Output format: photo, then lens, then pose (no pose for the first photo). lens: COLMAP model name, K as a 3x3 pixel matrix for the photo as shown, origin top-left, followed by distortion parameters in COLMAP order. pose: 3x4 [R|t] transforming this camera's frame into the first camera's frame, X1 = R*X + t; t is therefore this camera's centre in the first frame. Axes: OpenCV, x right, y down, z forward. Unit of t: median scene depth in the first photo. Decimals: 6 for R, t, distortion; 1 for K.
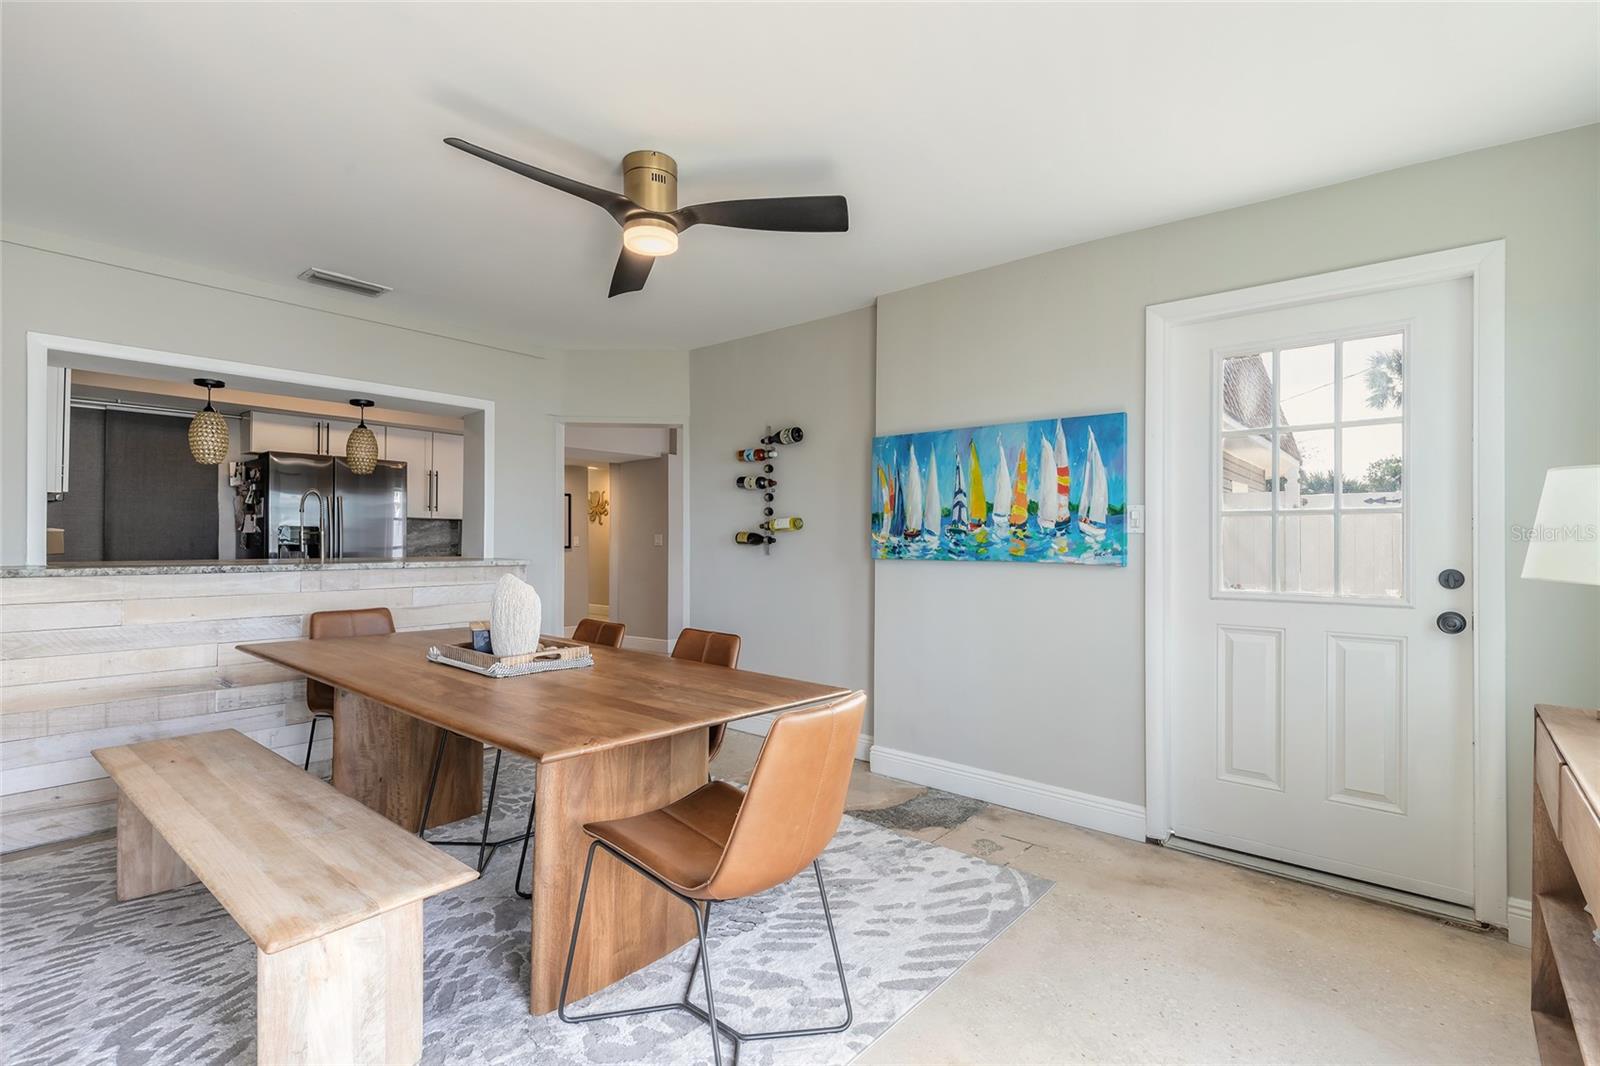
lens RADIAL K [[743.6, 0, 800.0], [0, 743.6, 533.0], [0, 0, 1]] dist [0.001150, -0.000212]
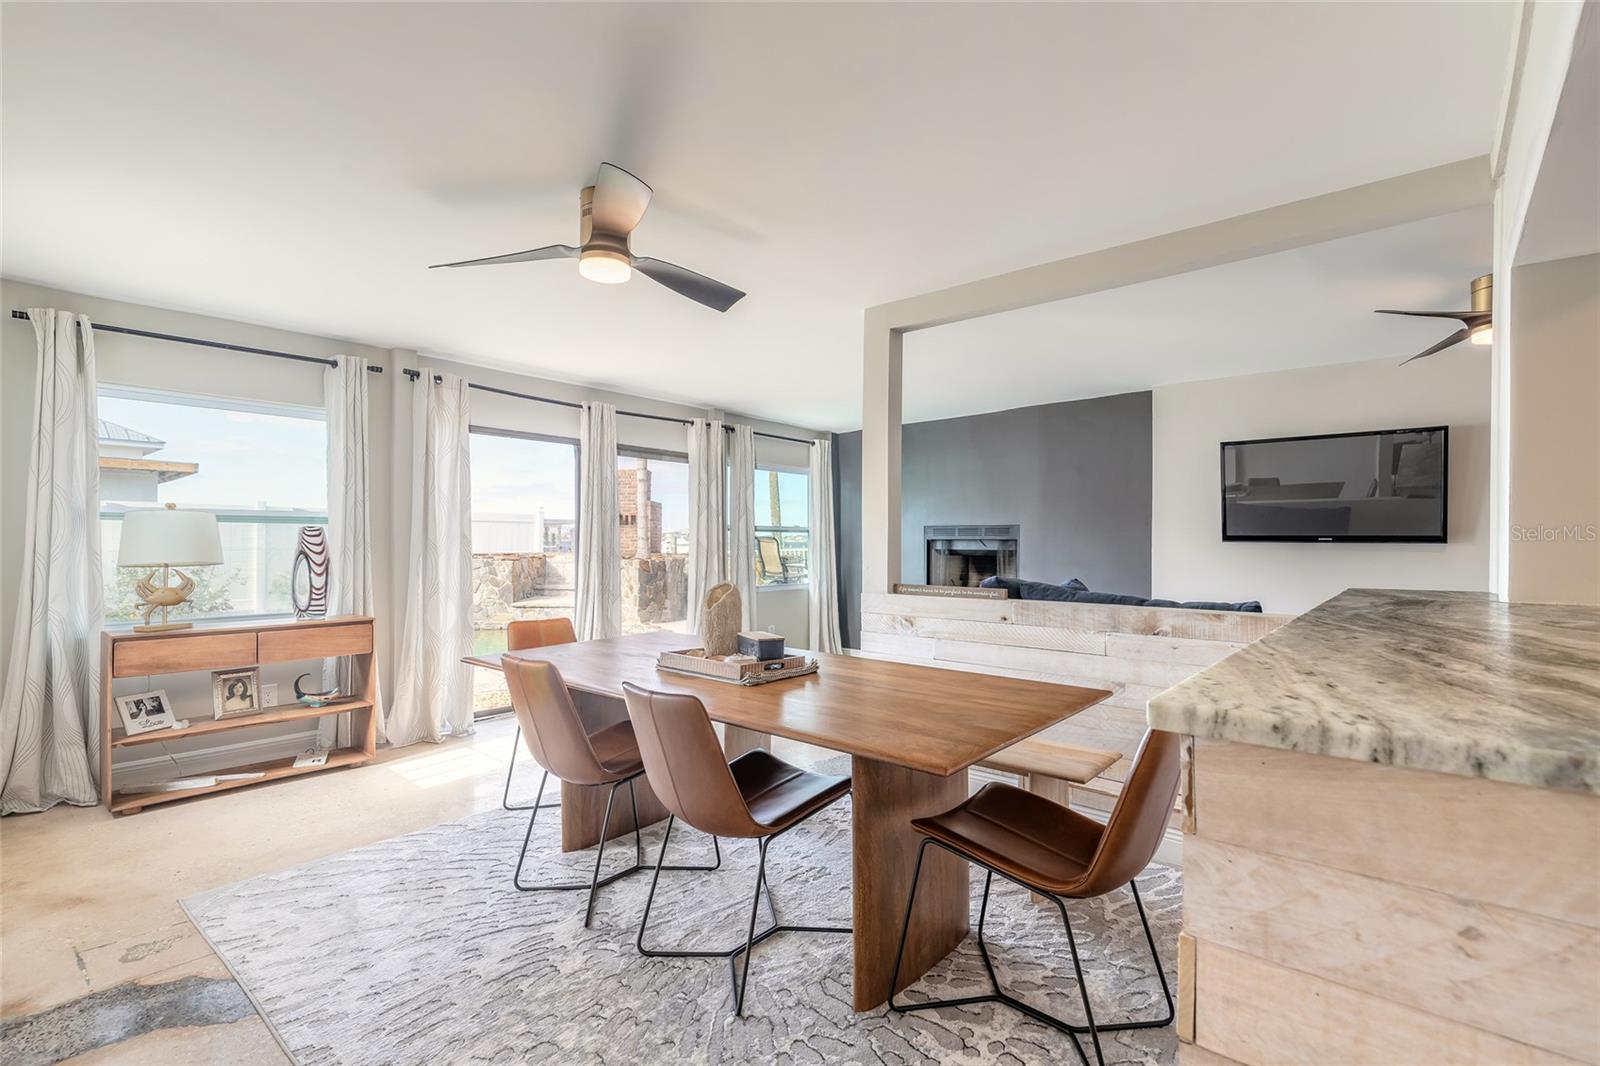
lens RADIAL K [[715.7, 0, 795.3], [0, 715.7, 538.1], [0, 0, 1]] dist [0.004421, -0.000502]
pose [[-0.999798, -0.008537, 0.018191, -0.401944], [-0.008808, 0.999851, -0.014857, 0.003620], [-0.018061, -0.015014, -0.999724, 1.639698]]
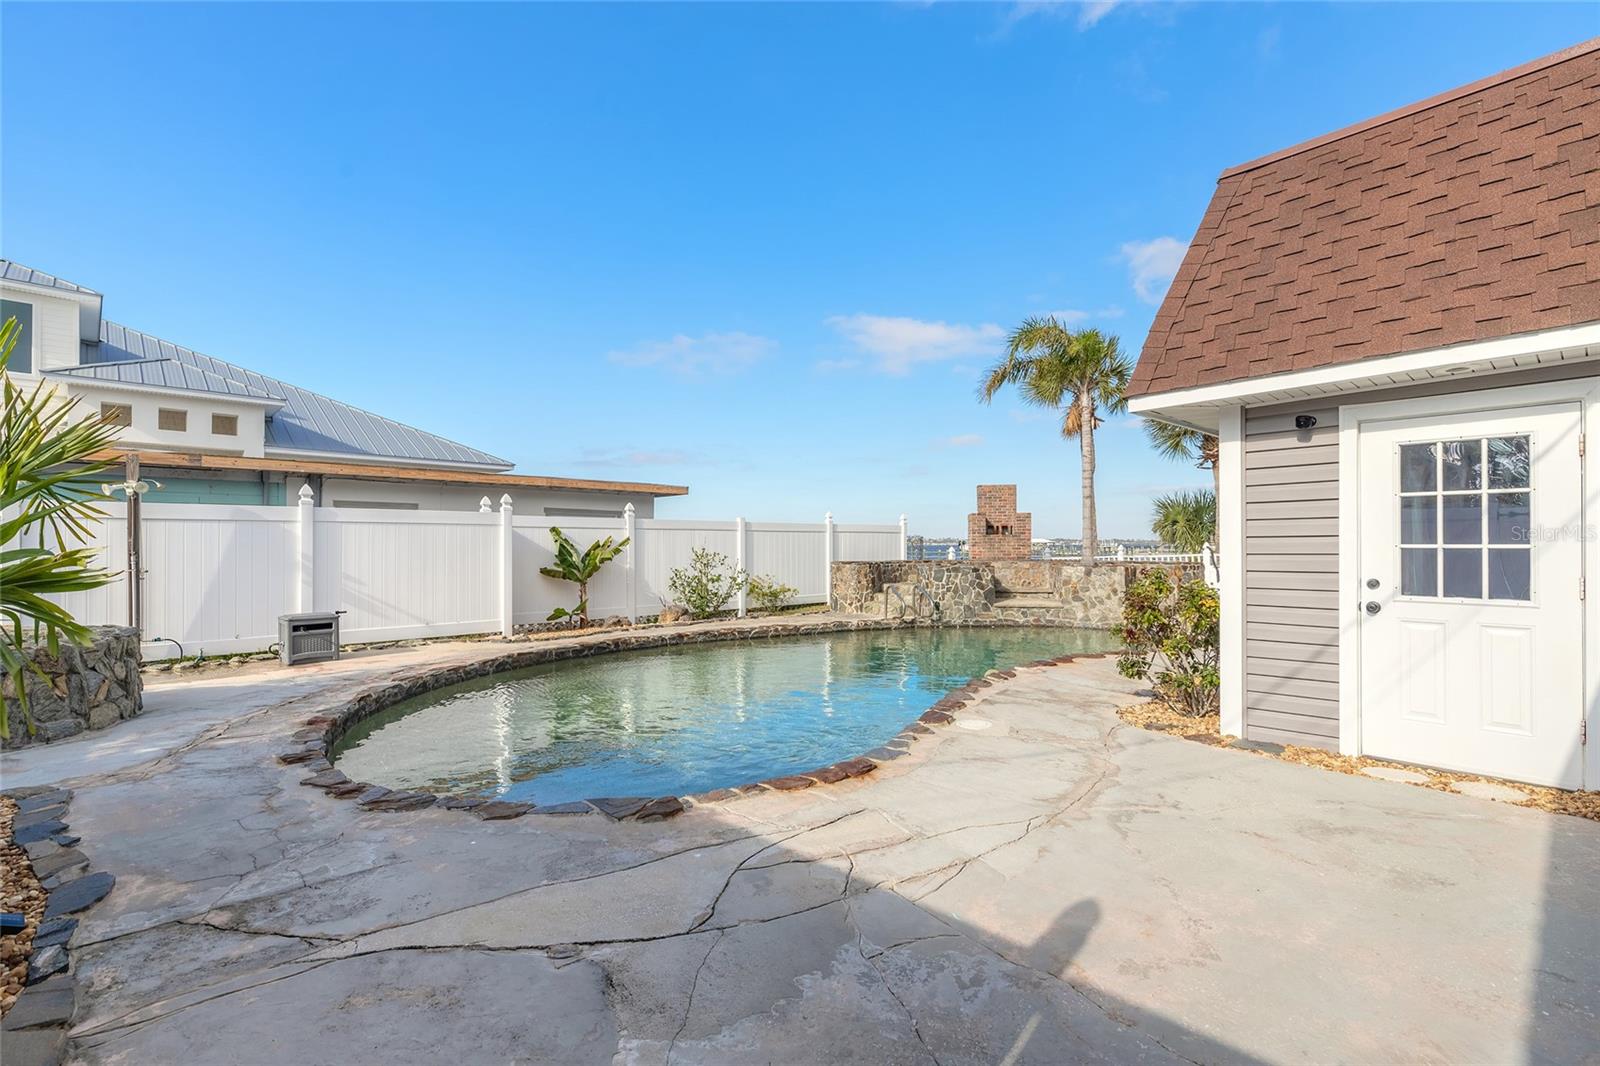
lens RADIAL K [[715.7, 0, 795.3], [0, 715.7, 538.1], [0, 0, 1]] dist [0.004421, -0.000502]
pose [[-0.991781, -0.002680, 0.127915, 1.655367], [-0.005161, 0.999805, -0.019068, -0.008353], [-0.127839, -0.019571, -0.991602, 2.371023]]
